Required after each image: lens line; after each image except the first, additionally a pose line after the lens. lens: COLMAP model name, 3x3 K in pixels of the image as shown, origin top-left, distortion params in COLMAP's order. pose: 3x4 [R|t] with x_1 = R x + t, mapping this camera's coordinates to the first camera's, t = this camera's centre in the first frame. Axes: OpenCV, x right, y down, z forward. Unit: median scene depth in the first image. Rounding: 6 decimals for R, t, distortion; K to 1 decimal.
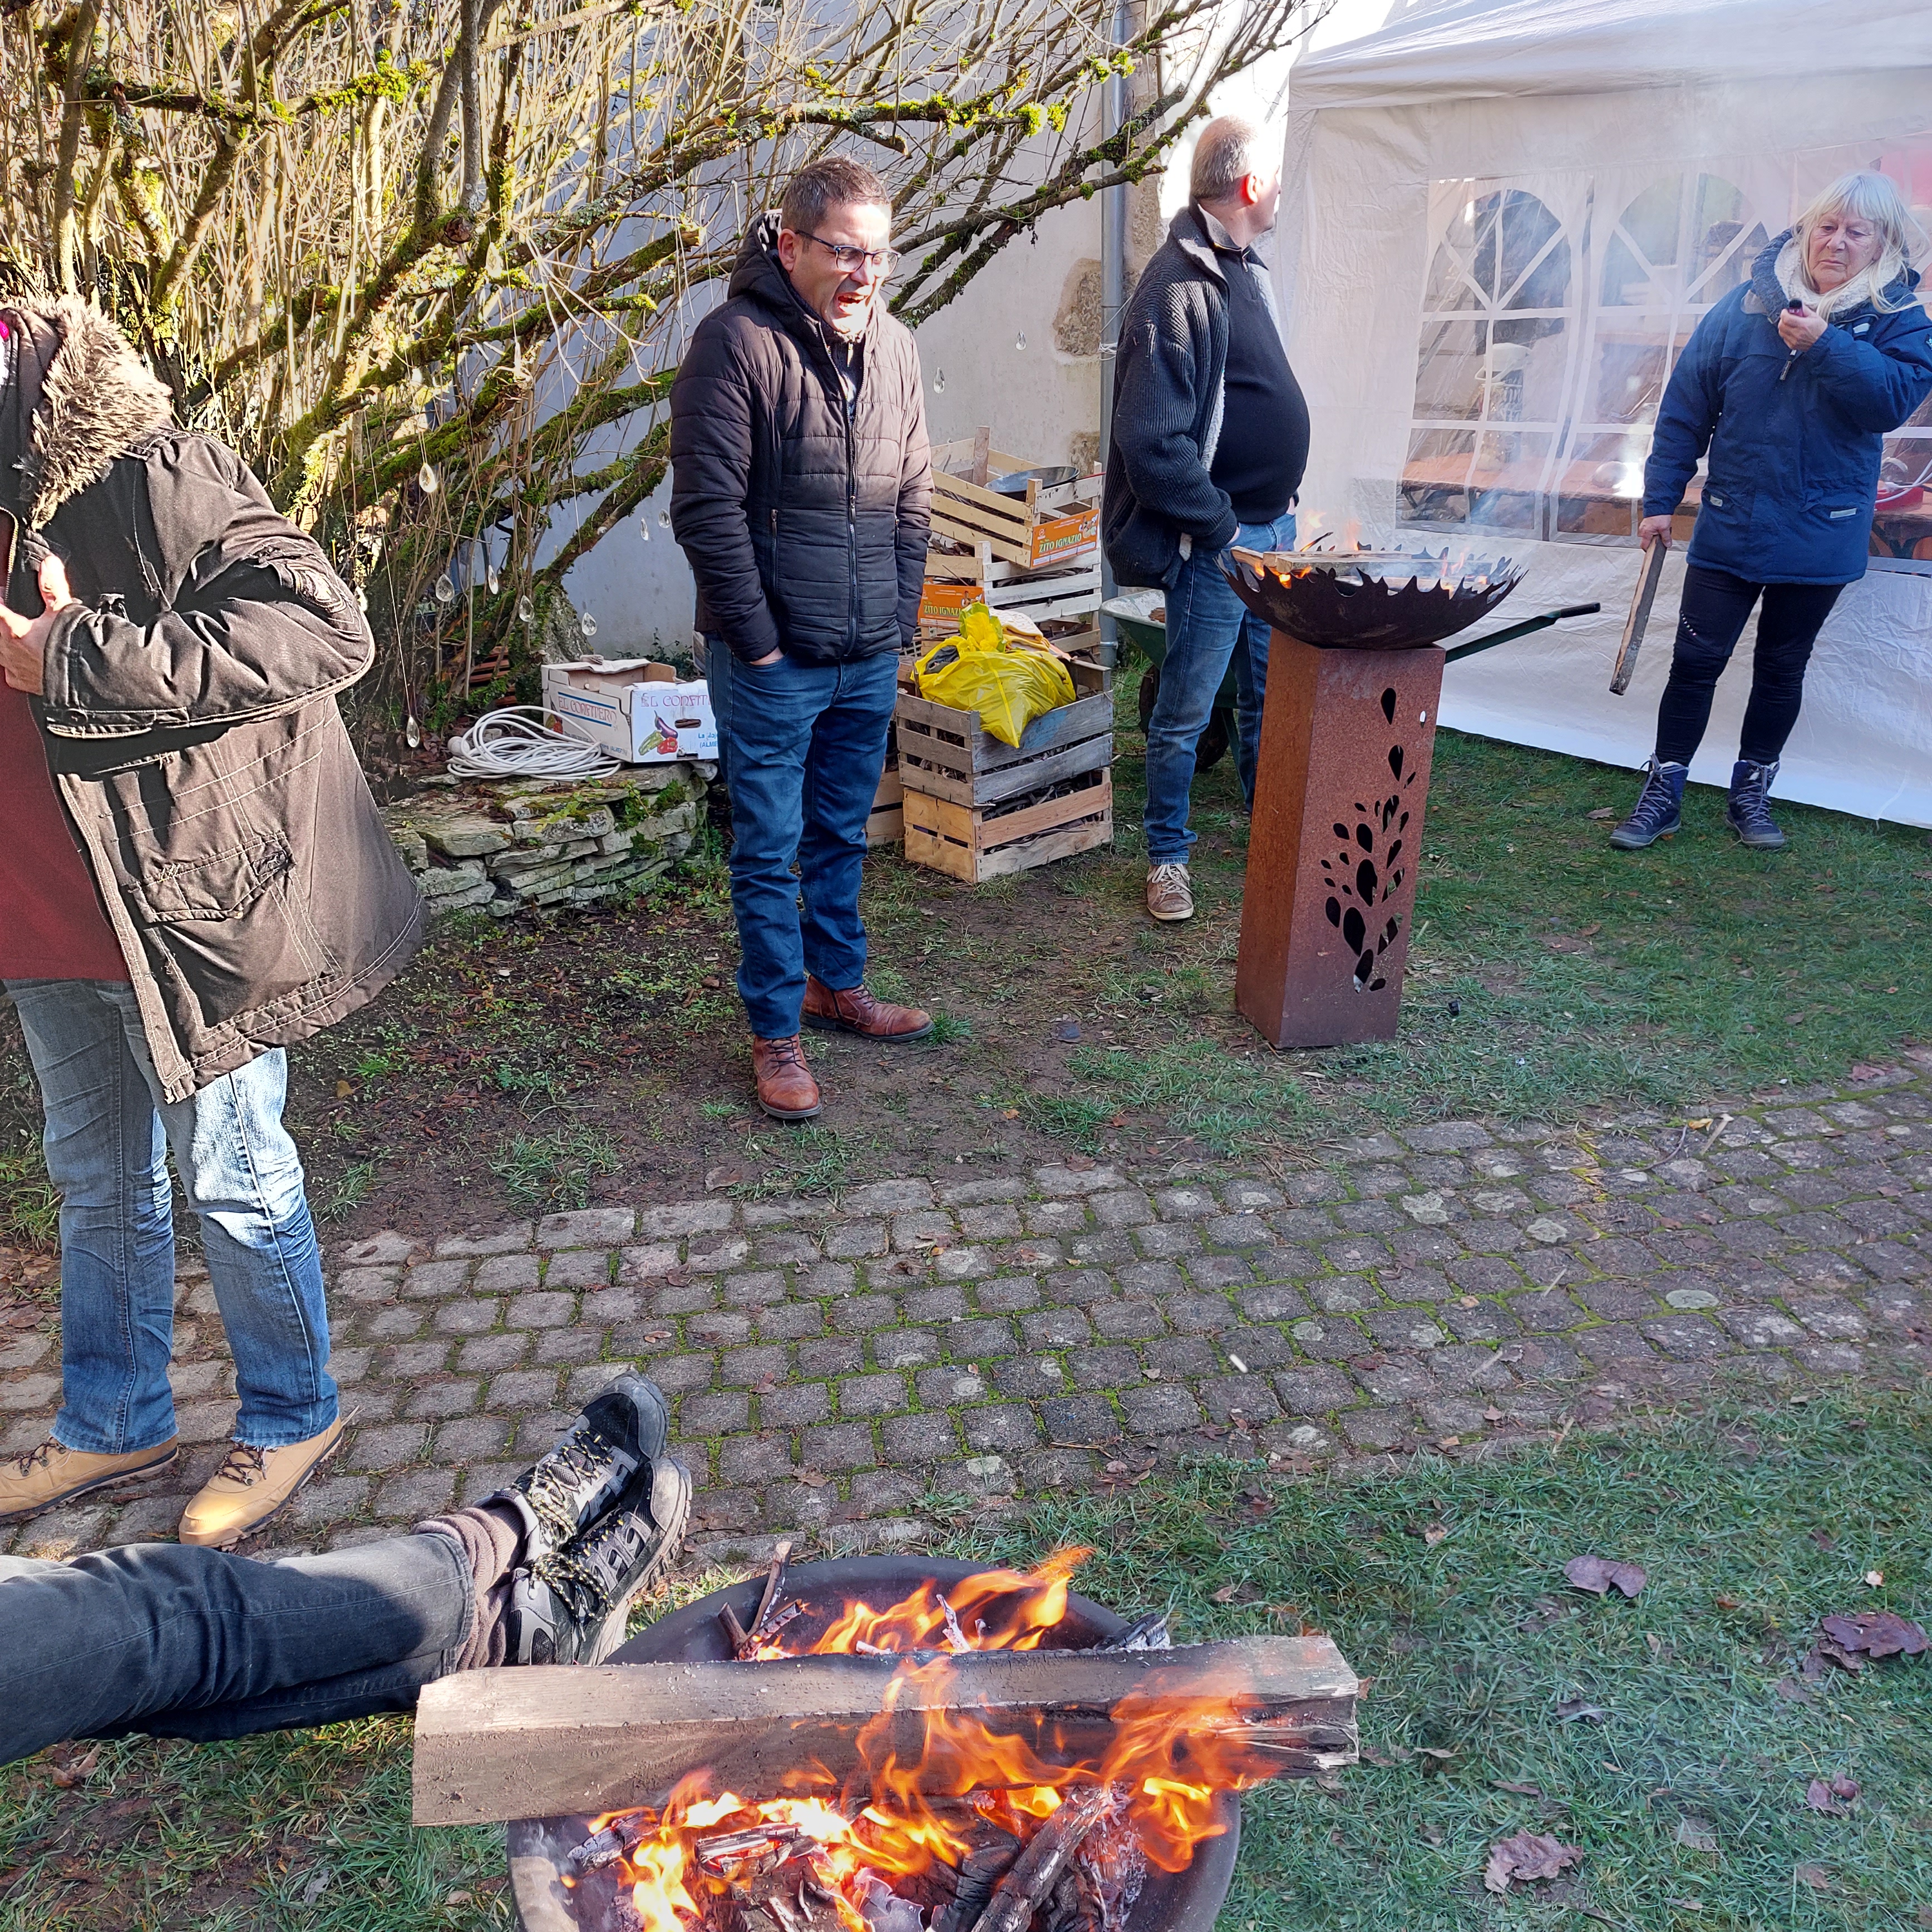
lens RADIAL K [[1813.8, 0, 1019.2], [0, 1813.8, 913.4], [0, 0, 1]] dist [0.088822, 0.006532]
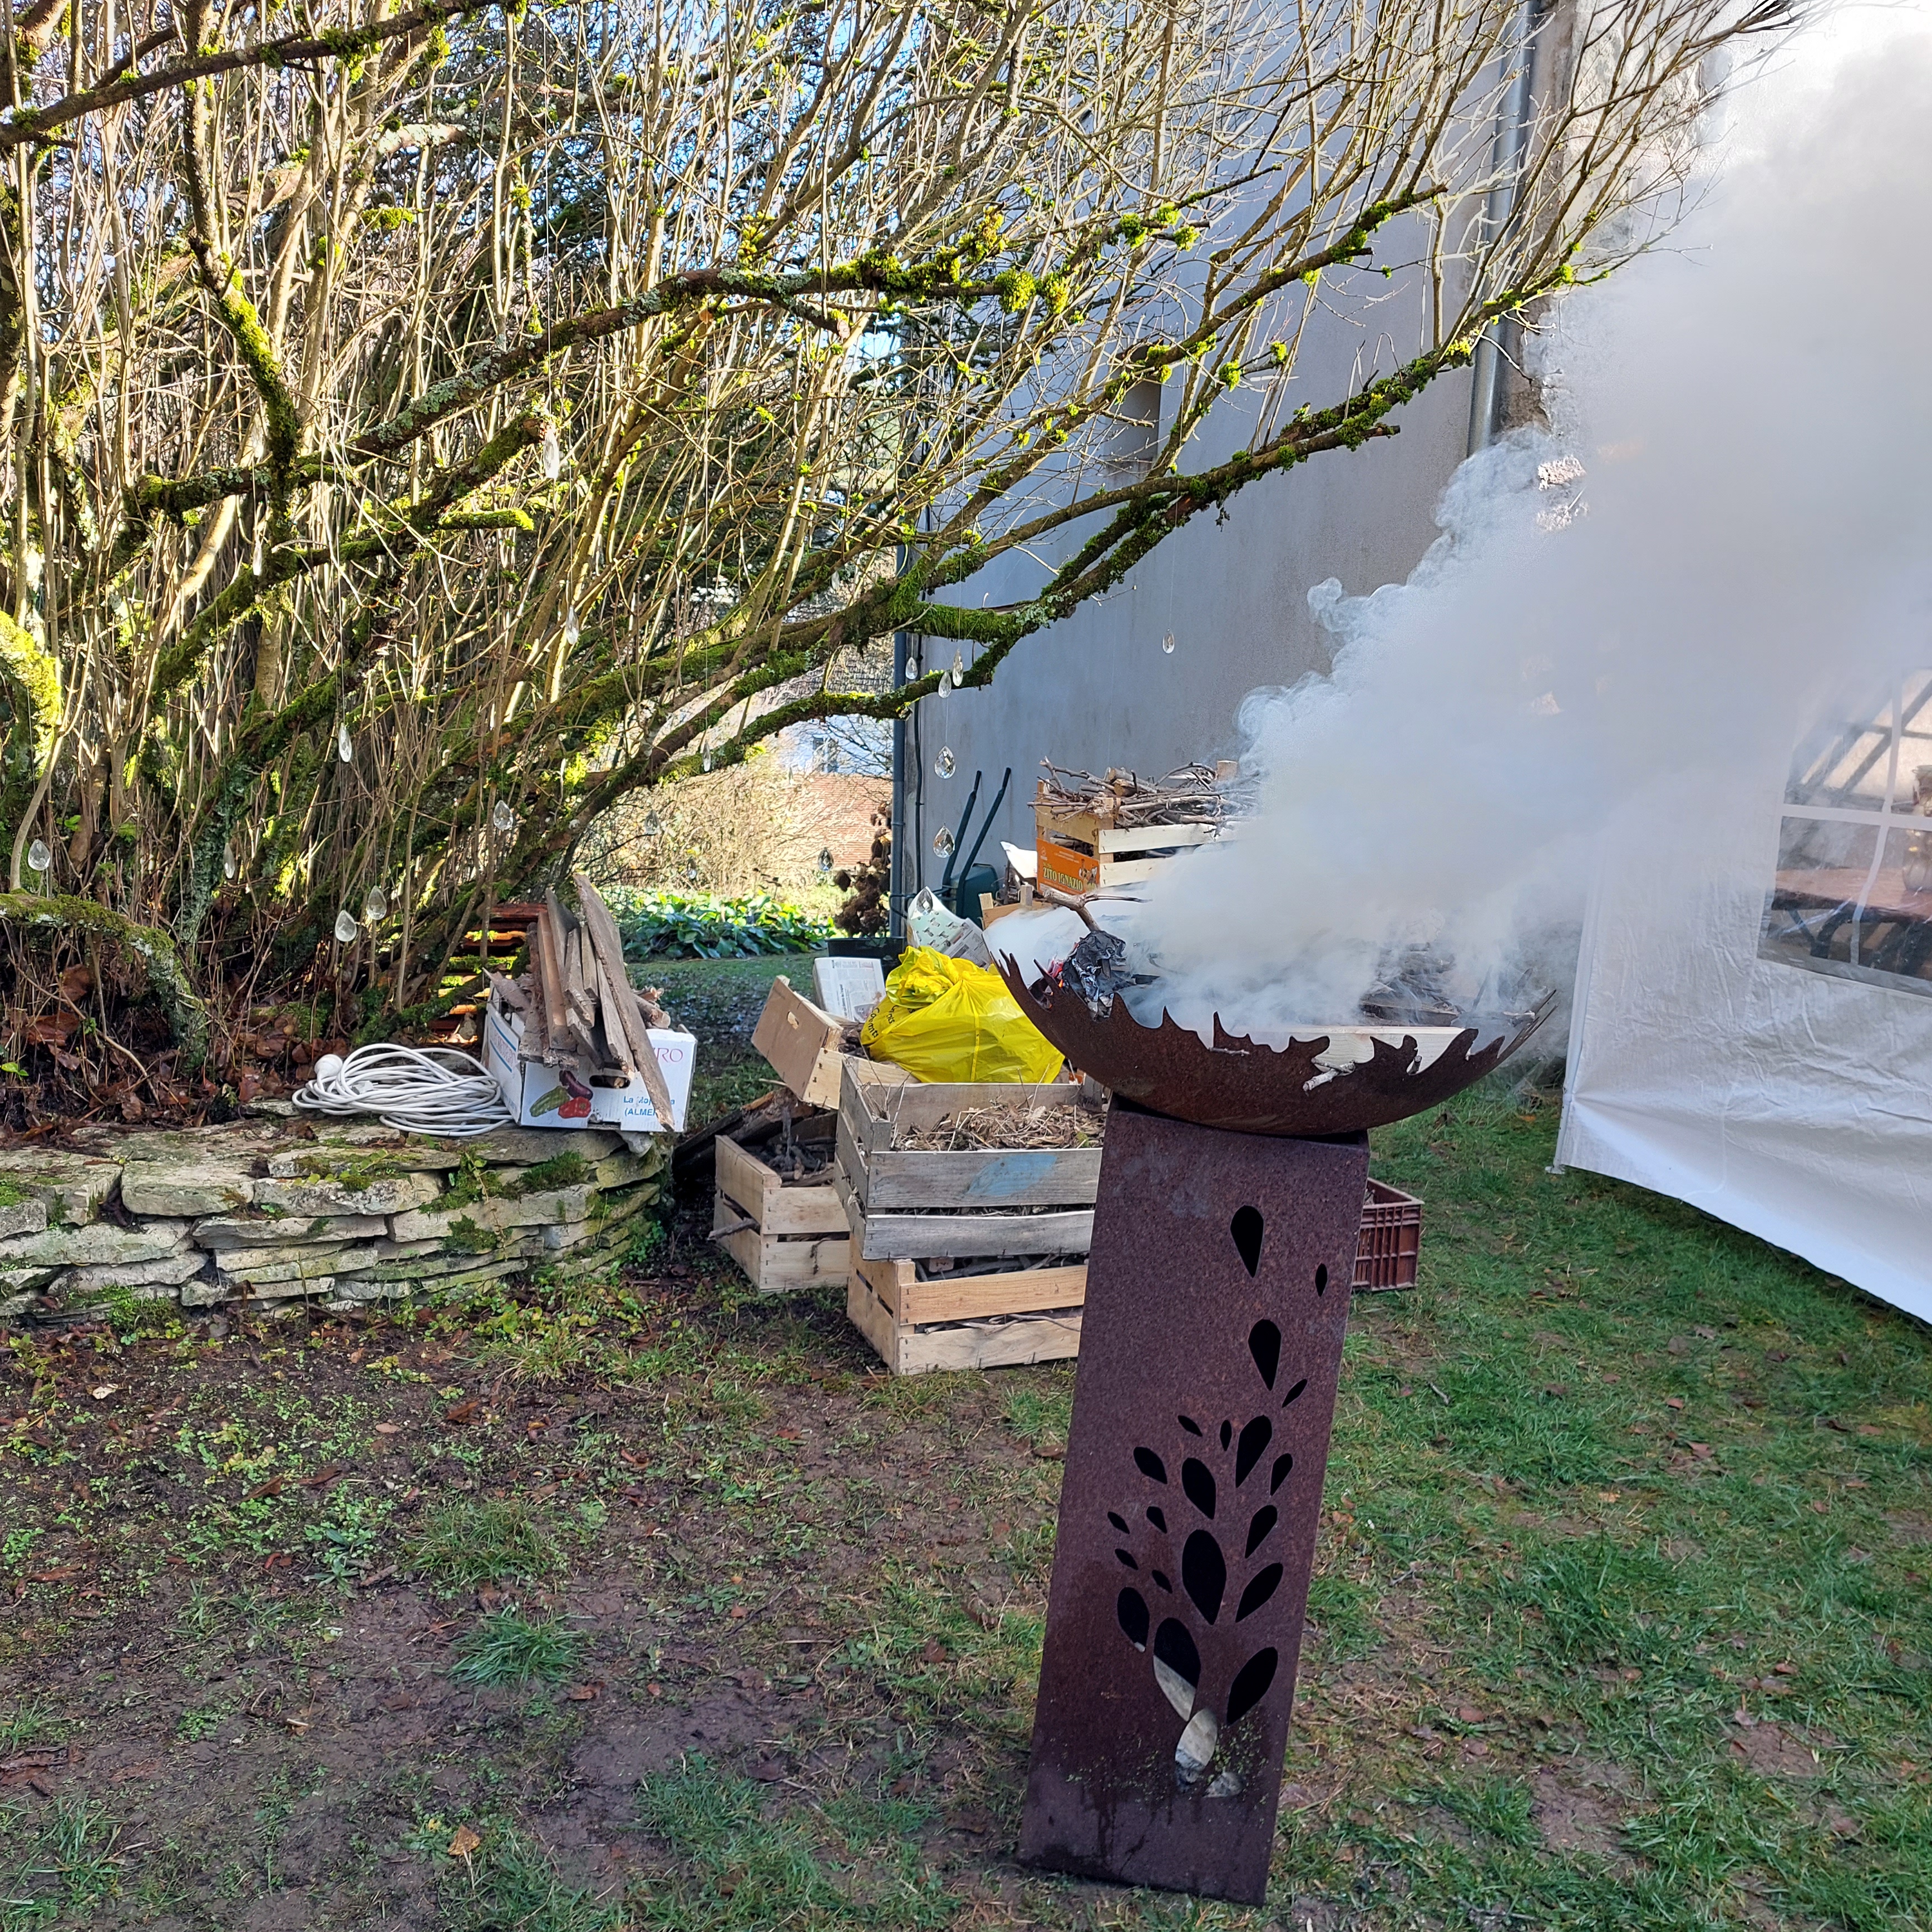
lens RADIAL K [[1813.8, 0, 1019.2], [0, 1813.8, 913.4], [0, 0, 1]] dist [0.088822, 0.006532]
pose [[0.929419, 0.117789, -0.349723, 0.256464], [-0.185990, 0.968040, -0.168243, -0.085818], [0.318729, 0.221413, 0.921622, 0.395248]]
